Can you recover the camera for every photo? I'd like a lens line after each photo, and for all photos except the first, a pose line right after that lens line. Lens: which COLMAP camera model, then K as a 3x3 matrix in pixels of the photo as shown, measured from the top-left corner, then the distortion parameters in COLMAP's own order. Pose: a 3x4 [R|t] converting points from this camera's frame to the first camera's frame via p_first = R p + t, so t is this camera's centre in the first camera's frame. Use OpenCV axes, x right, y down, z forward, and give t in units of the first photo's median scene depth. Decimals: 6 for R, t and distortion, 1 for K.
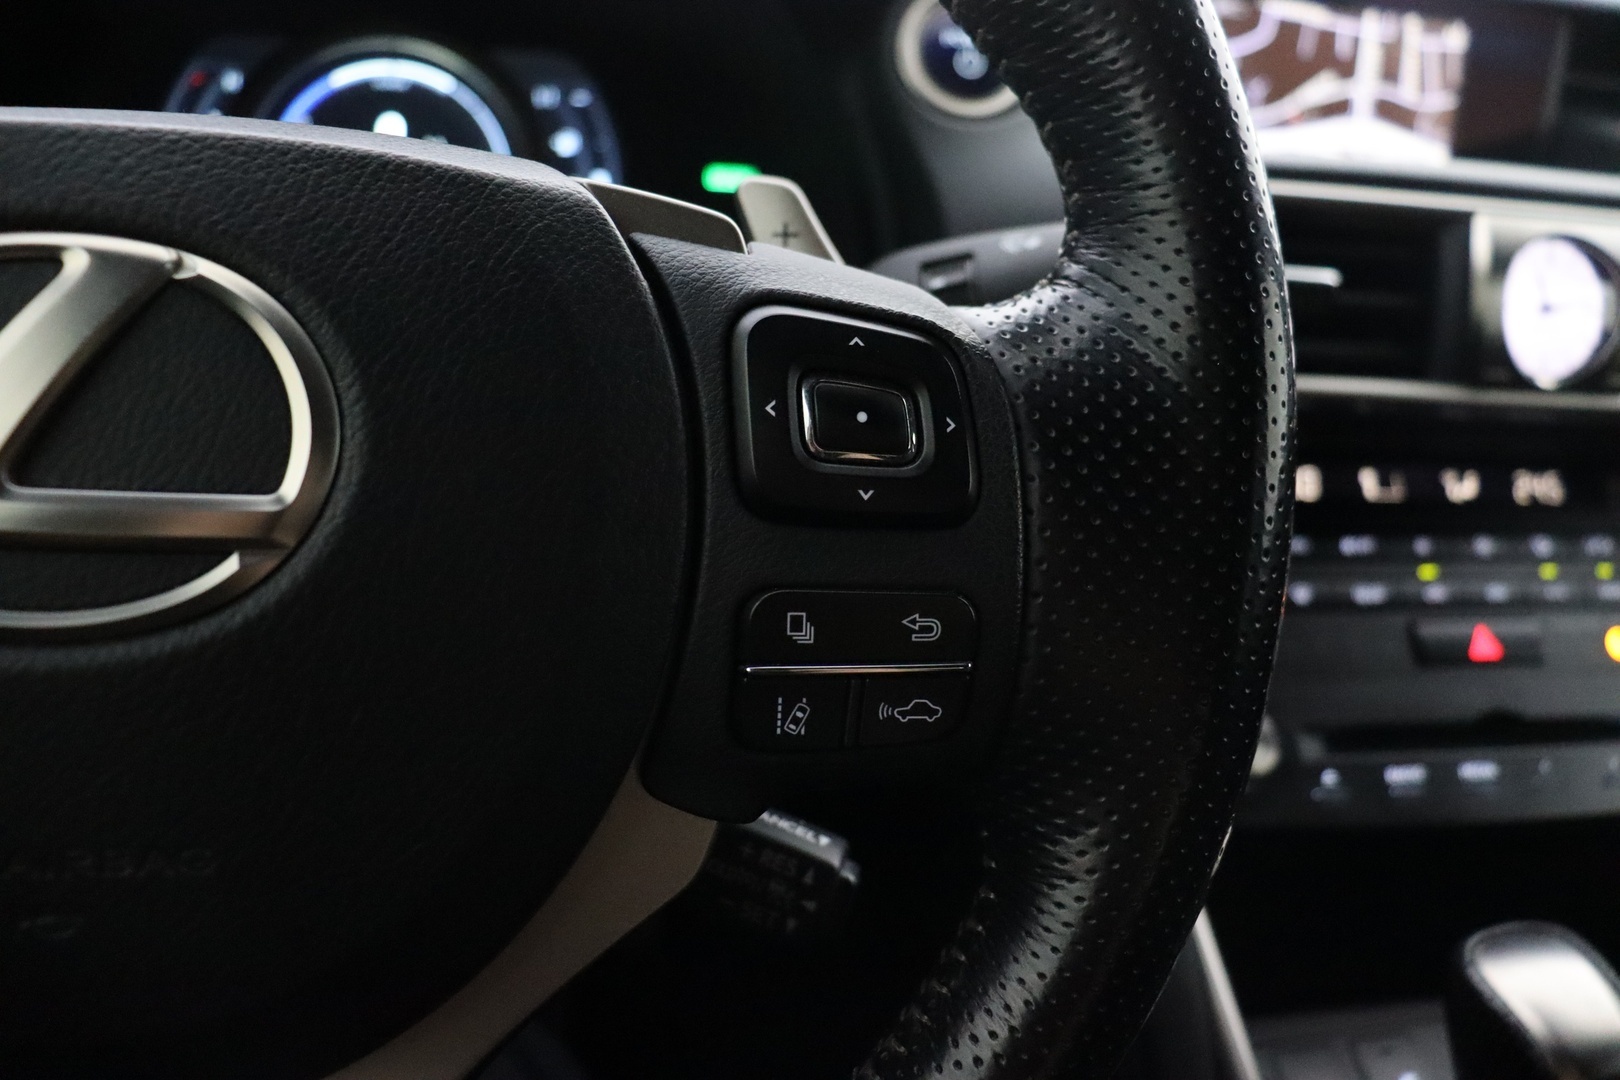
lens RADIAL K [[1293.0, 0, 808.1], [0, 1293.0, 544.6], [0, 0, 1]] dist [-0.135483, 0.037167]
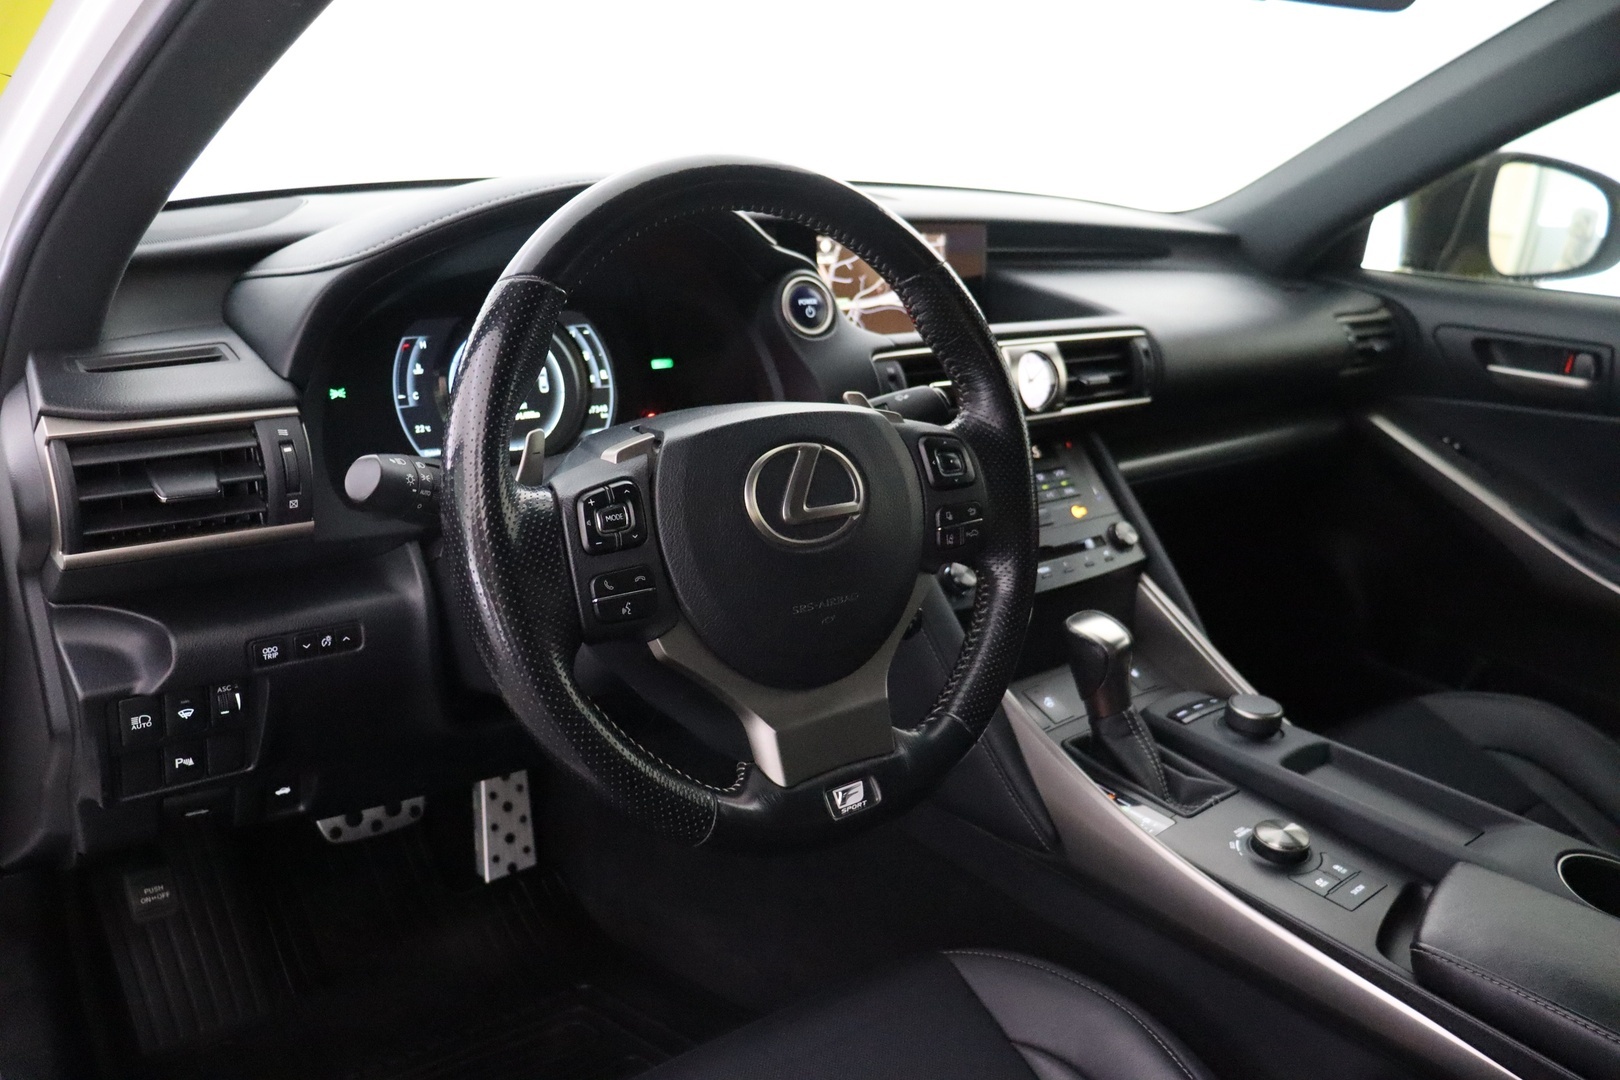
lens RADIAL K [[1293.0, 0, 816.3], [0, 1293.0, 542.0], [0, 0, 1]] dist [-0.135483, 0.037167]
pose [[0.868032, -0.179952, 0.462749, -1.003929], [0.192947, 0.981014, 0.019560, -0.008692], [-0.457484, 0.072307, 0.886273, -1.042193]]
